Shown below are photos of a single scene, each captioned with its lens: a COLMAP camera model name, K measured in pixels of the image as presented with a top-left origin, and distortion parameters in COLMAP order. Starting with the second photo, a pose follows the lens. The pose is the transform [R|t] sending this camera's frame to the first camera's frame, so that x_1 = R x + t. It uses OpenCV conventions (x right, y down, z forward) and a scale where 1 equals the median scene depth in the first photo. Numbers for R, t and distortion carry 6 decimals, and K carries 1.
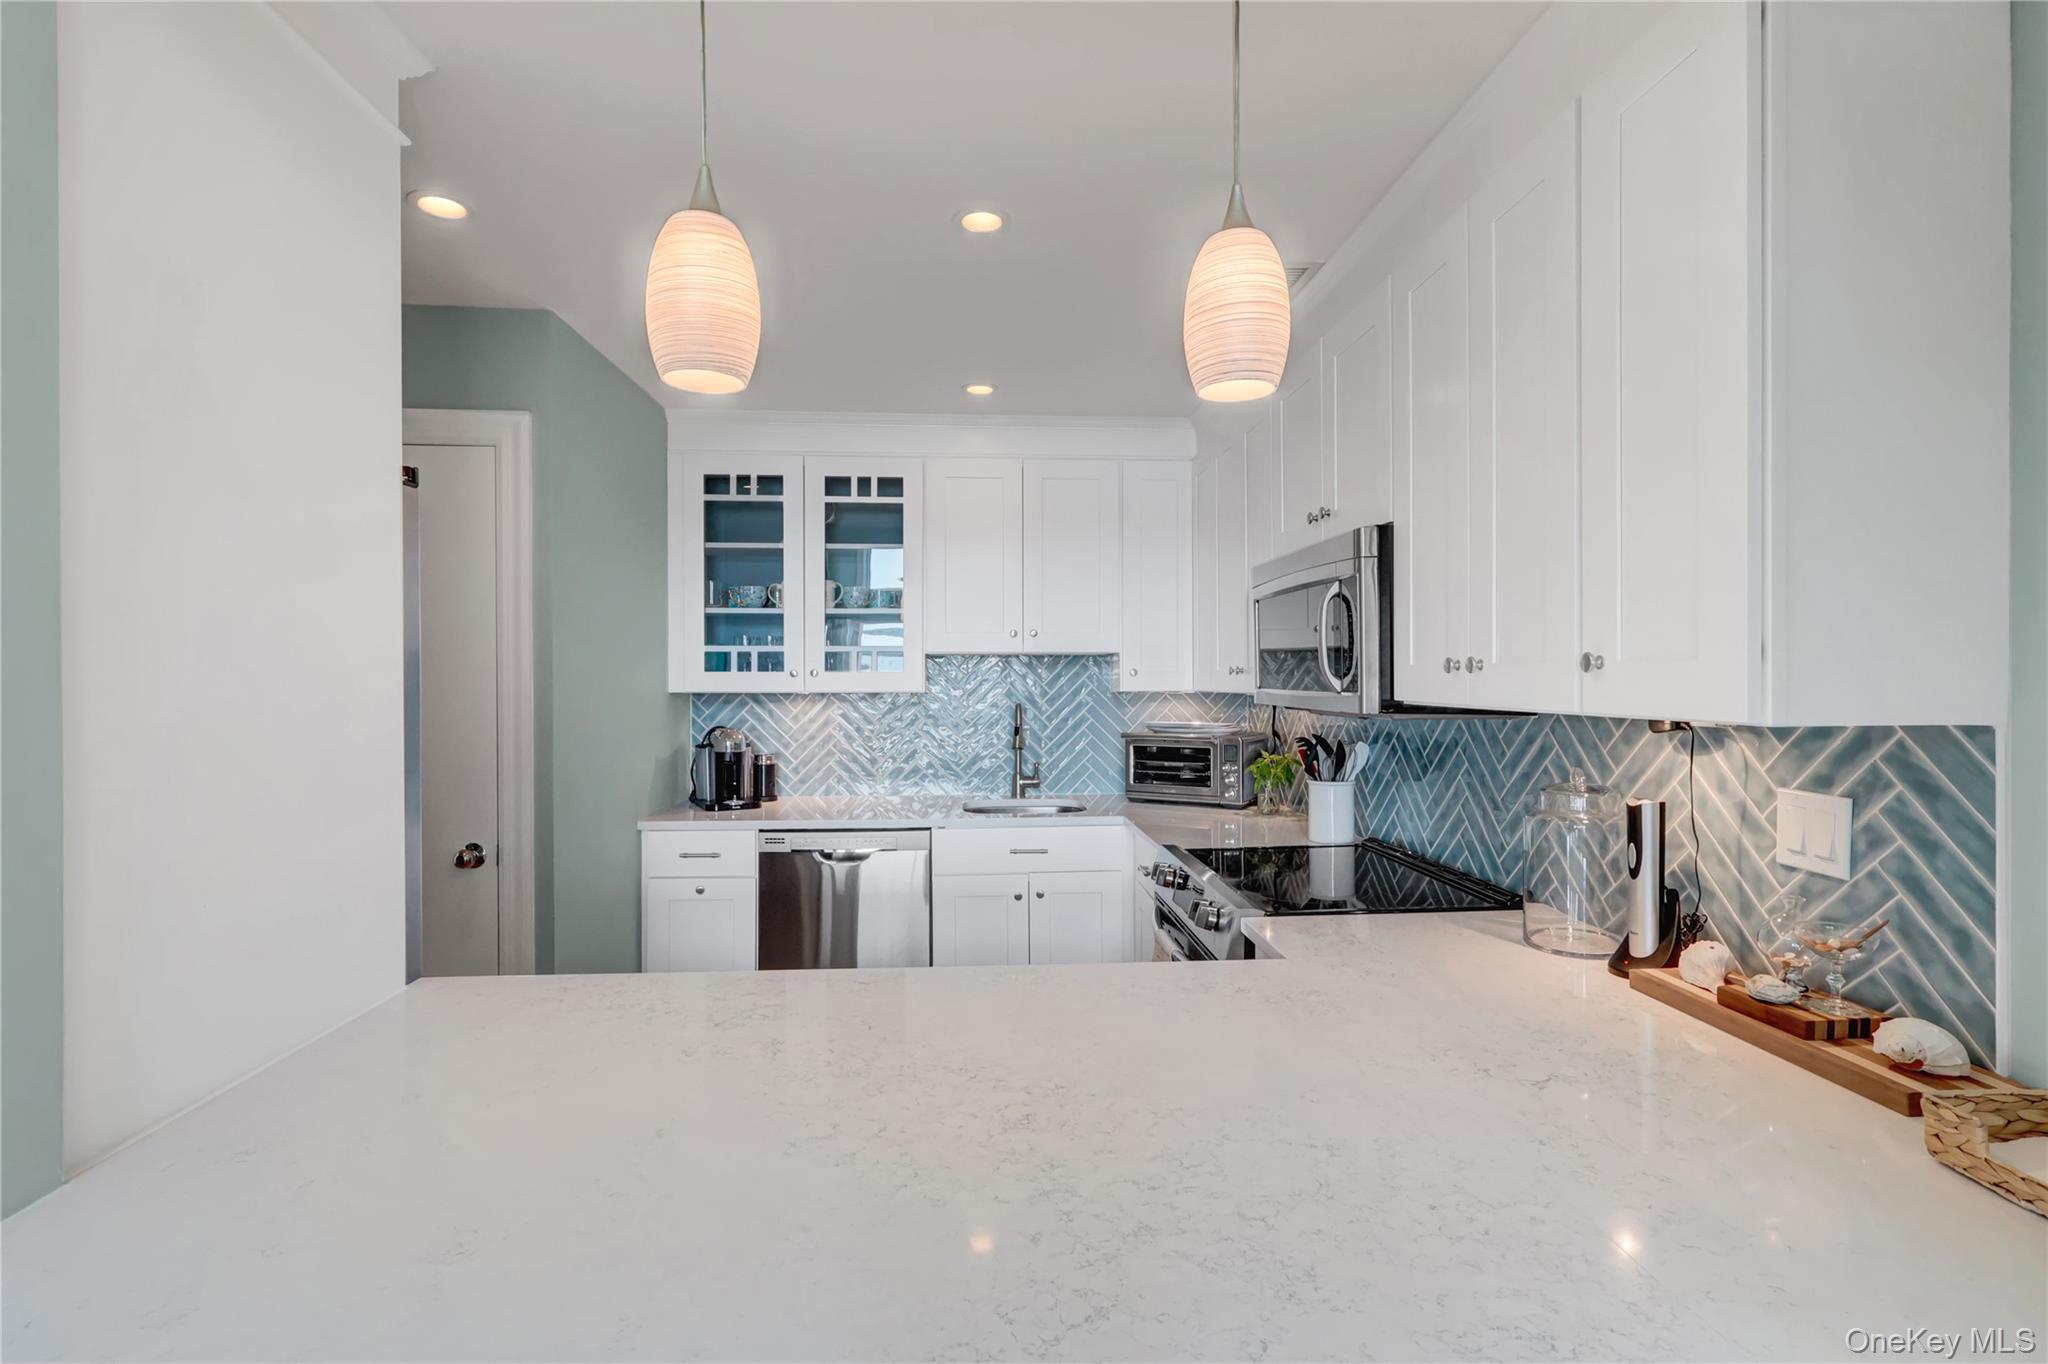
lens RADIAL K [[939.2, 0, 1024.0], [0, 939.2, 682.0], [0, 0, 1]] dist [0.000503, -0.000021]
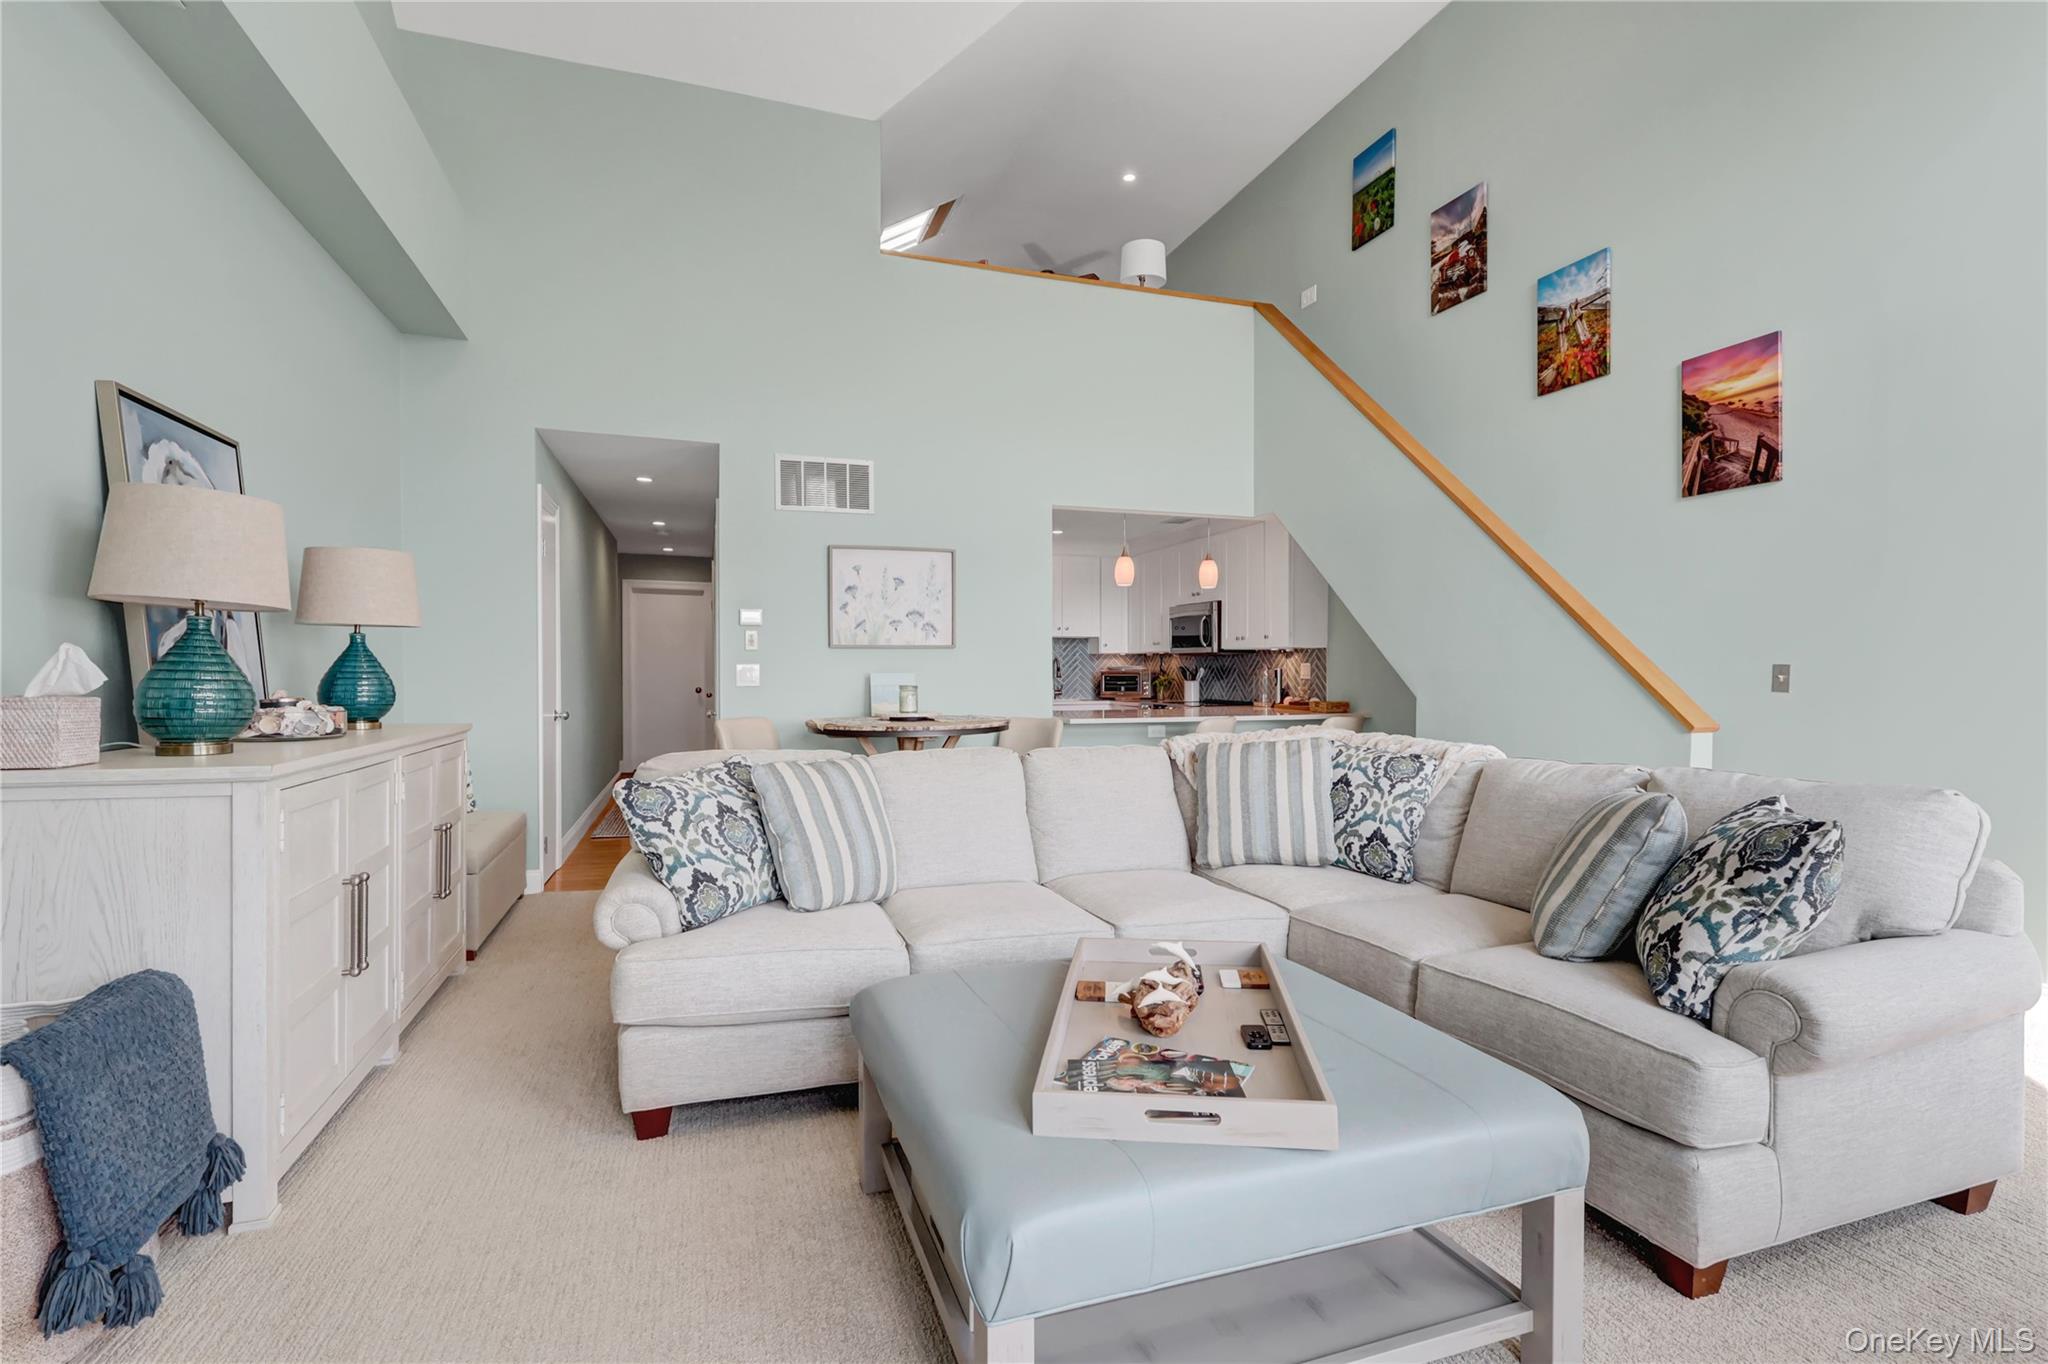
lens RADIAL K [[939.2, 0, 1024.0], [0, 939.2, 682.0], [0, 0, 1]] dist [0.000503, -0.000021]
pose [[0.967600, -0.009056, 0.252324, -2.024885], [0.006382, 0.999914, 0.011417, 0.162269], [-0.252406, -0.009437, 0.967575, -3.733737]]
